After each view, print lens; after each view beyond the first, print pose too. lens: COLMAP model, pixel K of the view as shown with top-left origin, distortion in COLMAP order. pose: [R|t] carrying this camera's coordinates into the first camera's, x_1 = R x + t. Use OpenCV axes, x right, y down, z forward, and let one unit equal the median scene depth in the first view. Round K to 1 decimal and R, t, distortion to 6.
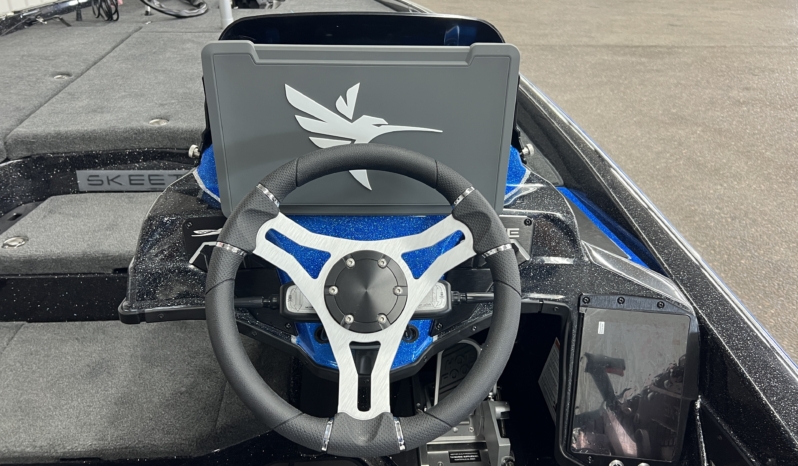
lens RADIAL K [[630.6, 0, 400.9], [0, 630.6, 231.4], [0, 0, 1]] dist [0.034299, -0.024076]
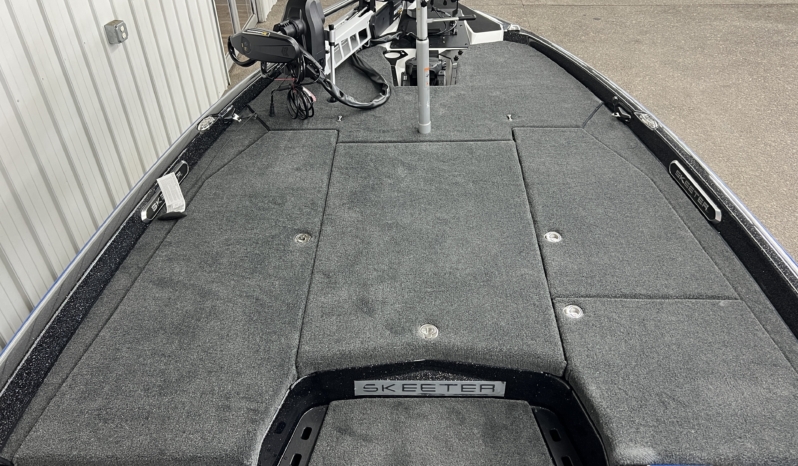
lens RADIAL K [[630.6, 0, 399.8], [0, 630.6, 232.5], [0, 0, 1]] dist [0.034299, -0.024076]
pose [[0.996683, 0.029791, -0.075727, -0.299818], [-0.017497, 0.987267, 0.158105, -0.402543], [0.079473, -0.156256, 0.984514, 0.032861]]
